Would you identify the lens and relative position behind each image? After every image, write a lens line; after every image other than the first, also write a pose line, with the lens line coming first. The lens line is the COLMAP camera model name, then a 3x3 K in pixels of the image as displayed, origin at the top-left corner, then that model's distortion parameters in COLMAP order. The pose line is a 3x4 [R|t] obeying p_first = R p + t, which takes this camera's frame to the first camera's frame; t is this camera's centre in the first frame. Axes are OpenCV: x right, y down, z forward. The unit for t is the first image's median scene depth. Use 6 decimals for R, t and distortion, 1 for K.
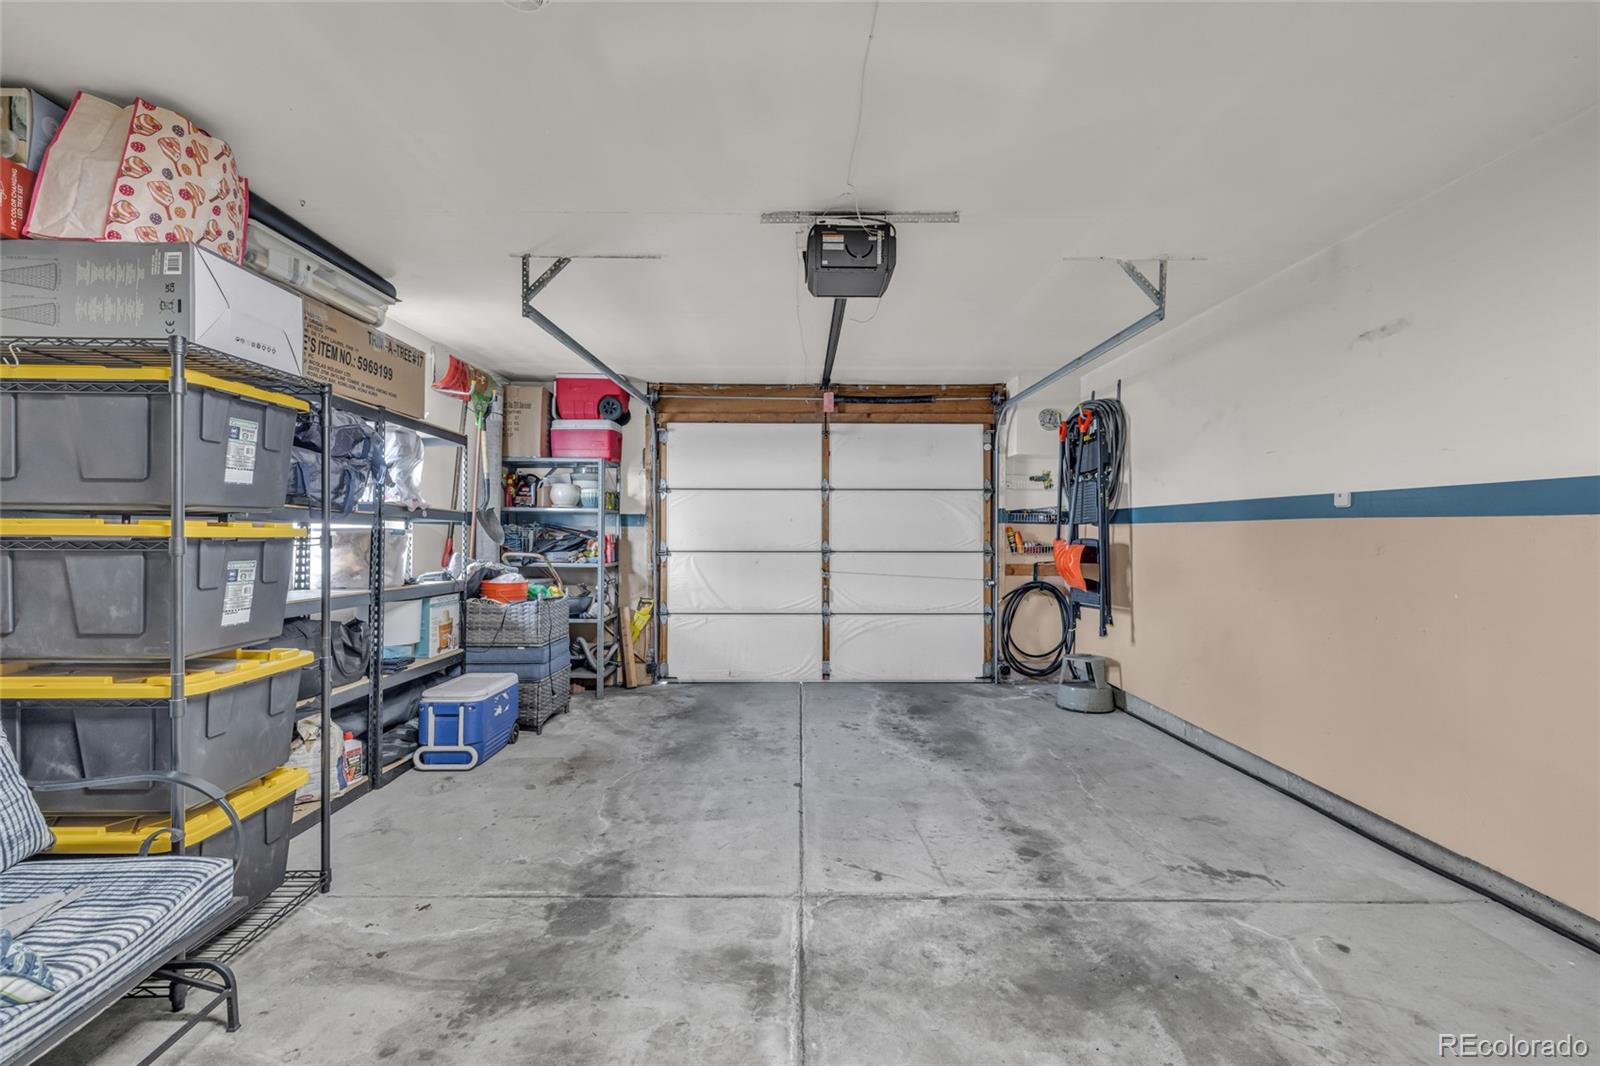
lens RADIAL K [[665.7, 0, 804.4], [0, 665.7, 536.6], [0, 0, 1]] dist [0.000098, -0.000188]
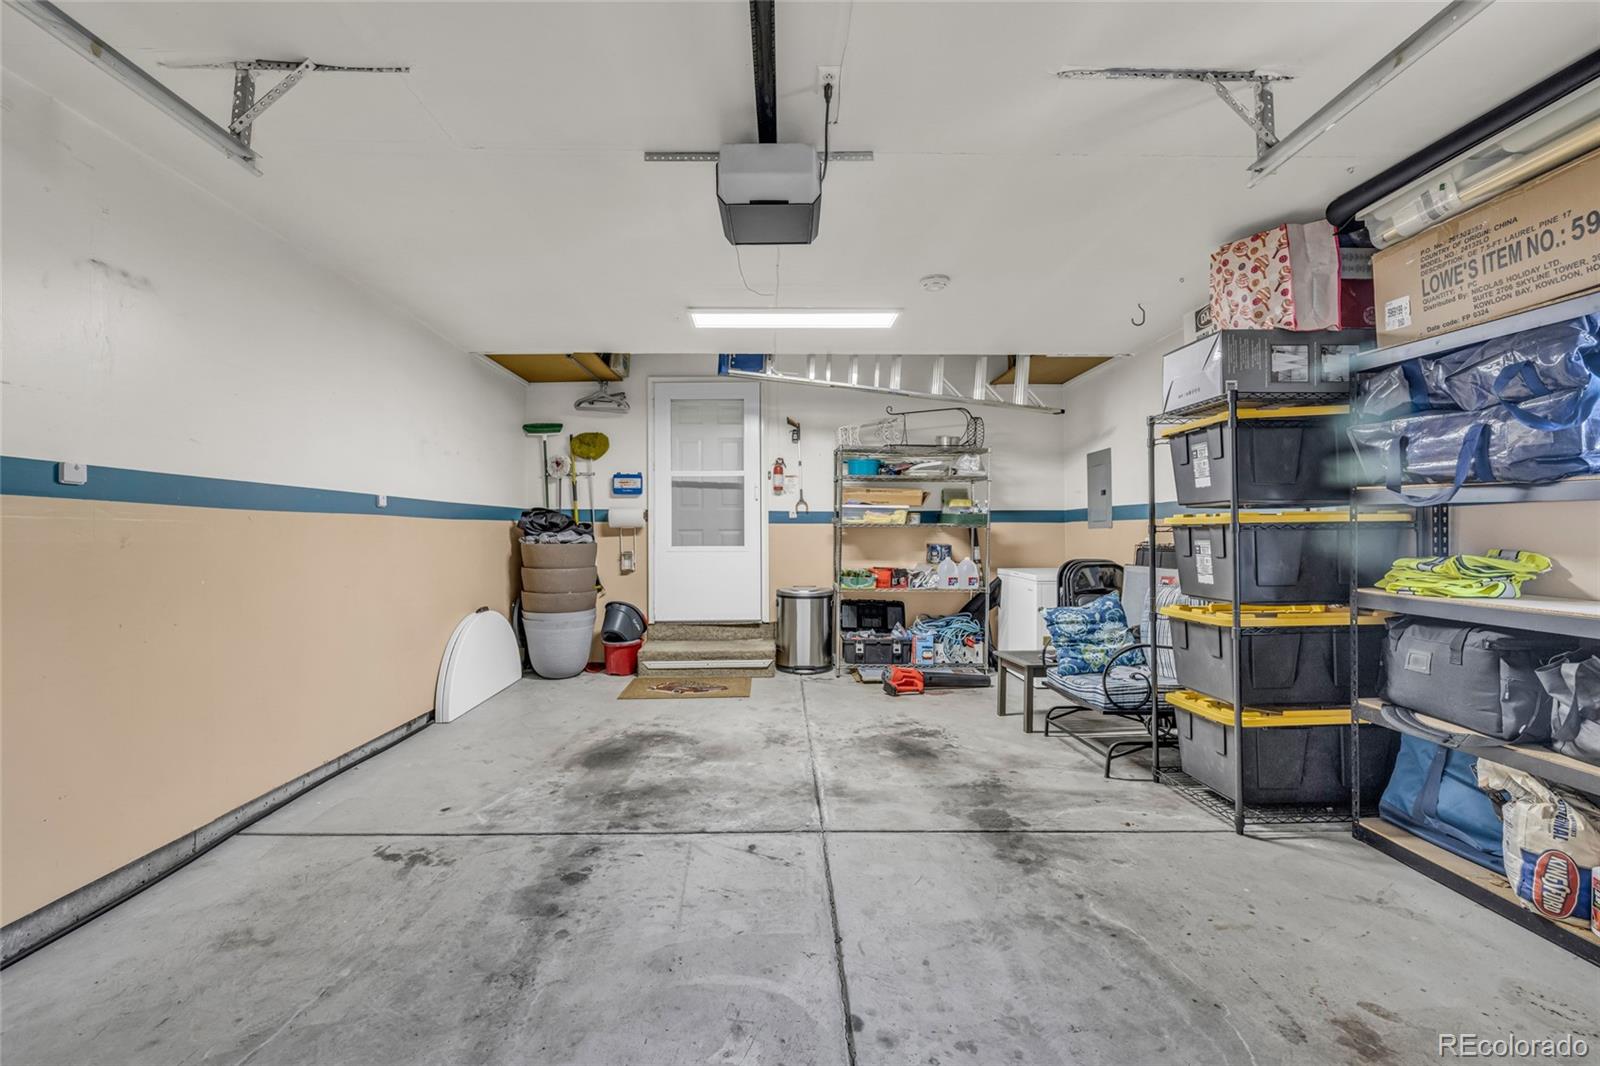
lens RADIAL K [[665.7, 0, 804.4], [0, 665.7, 536.6], [0, 0, 1]] dist [0.000098, -0.000188]
pose [[-0.999617, 0.003533, -0.027453, 0.056692], [0.003212, 0.999926, 0.011728, 0.008350], [0.027493, 0.011635, -0.999554, 2.119662]]
